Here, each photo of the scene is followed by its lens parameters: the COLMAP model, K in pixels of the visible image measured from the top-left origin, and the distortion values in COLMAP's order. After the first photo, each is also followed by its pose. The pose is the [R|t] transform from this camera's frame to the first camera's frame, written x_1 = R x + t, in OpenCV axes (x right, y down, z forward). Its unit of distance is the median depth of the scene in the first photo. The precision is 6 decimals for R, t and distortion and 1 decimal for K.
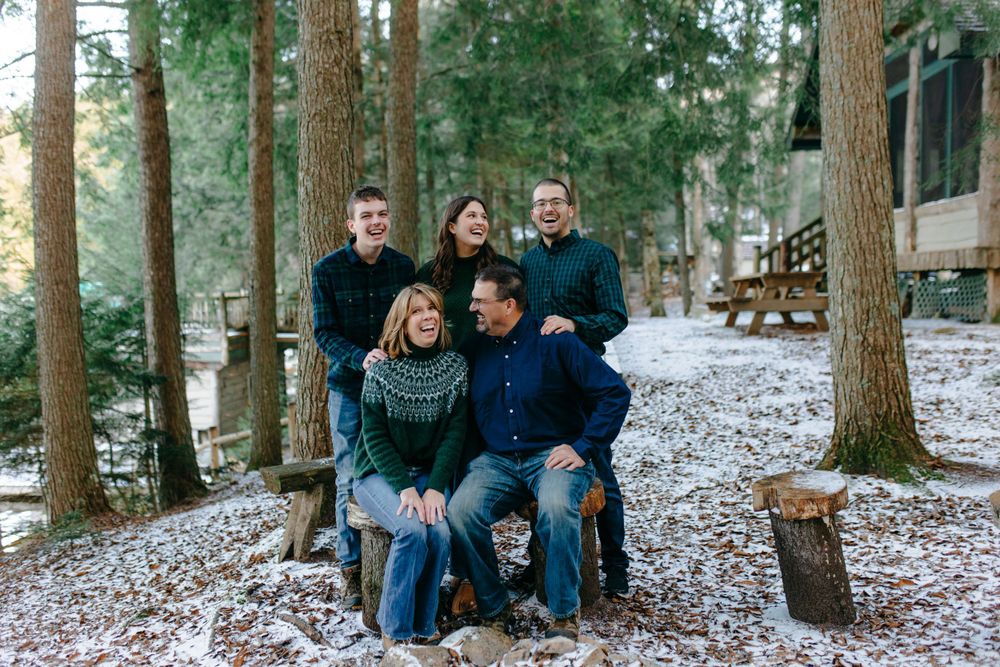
lens RADIAL K [[961.0, 0, 486.2], [0, 961.0, 315.4], [0, 0, 1]] dist [-0.008257, 0.017929]
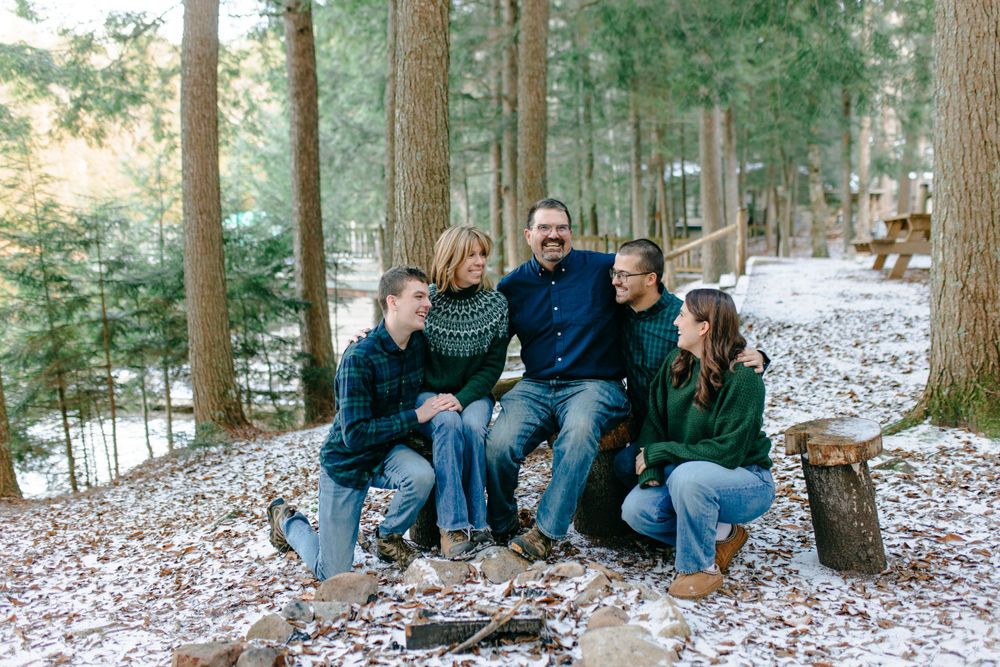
lens RADIAL K [[961.0, 0, 486.2], [0, 961.0, 315.4], [0, 0, 1]] dist [-0.008257, 0.017929]
pose [[0.983422, 0.034661, -0.177987, 0.096260], [-0.022485, 0.997295, 0.069976, -0.001993], [0.179931, -0.064814, 0.981542, -0.015056]]
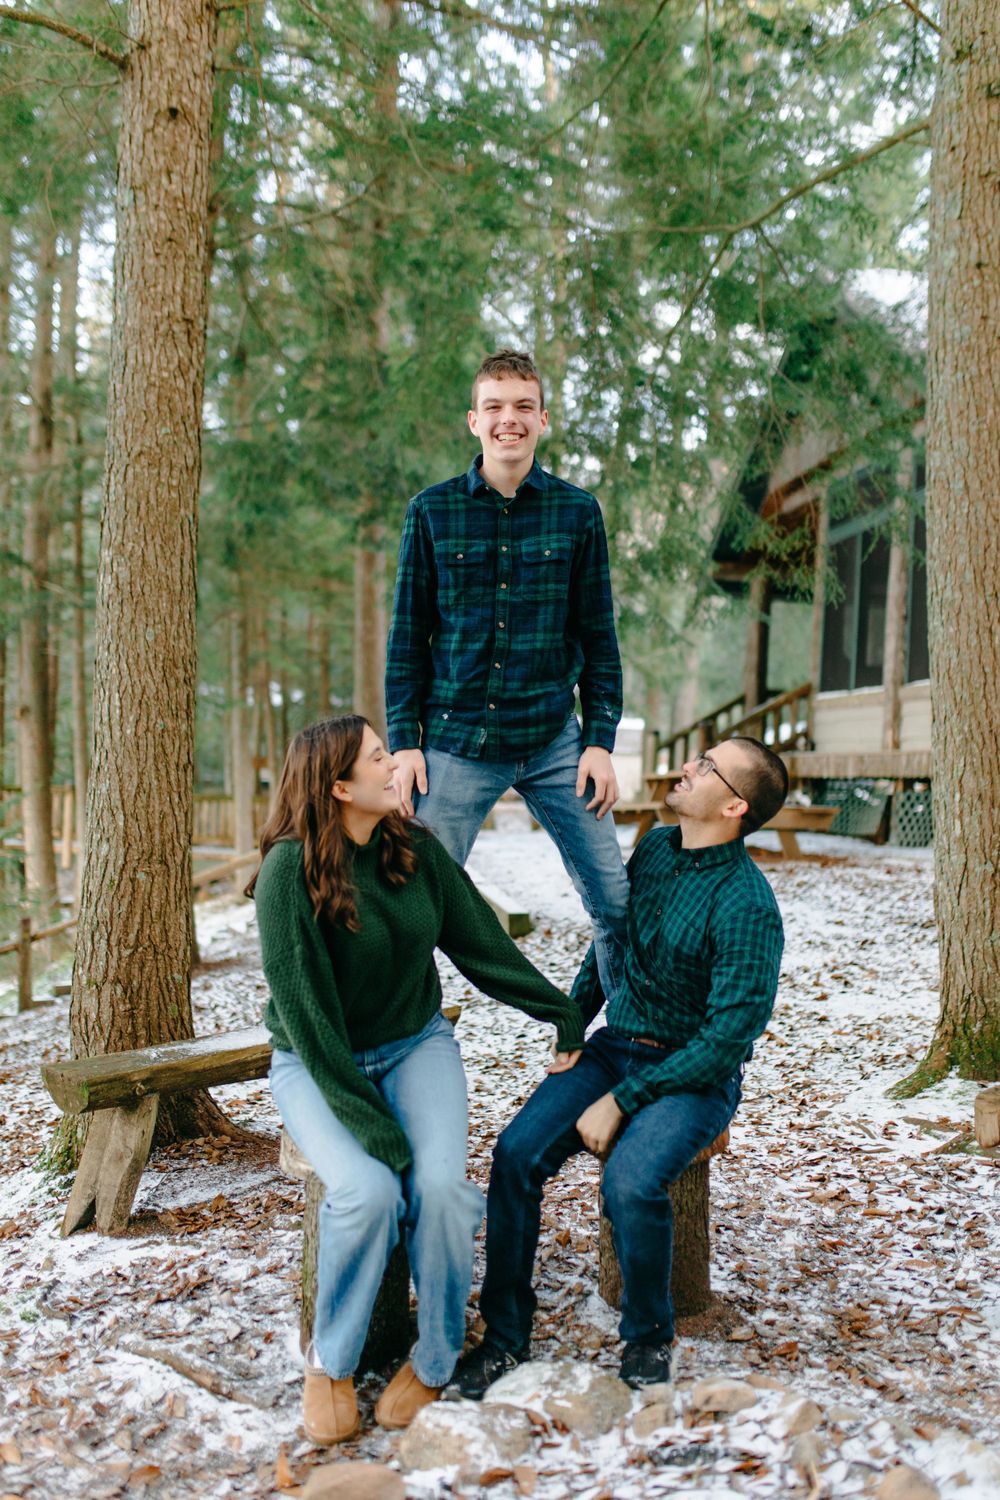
lens RADIAL K [[1436.0, 0, 473.2], [0, 1436.0, 744.8], [0, 0, 1]] dist [-0.001620, 0.001511]
pose [[0.976700, 0.052969, 0.207968, -0.154829], [-0.041088, 0.997289, -0.061043, 0.012998], [-0.210638, 0.051076, 0.976229, 0.113674]]
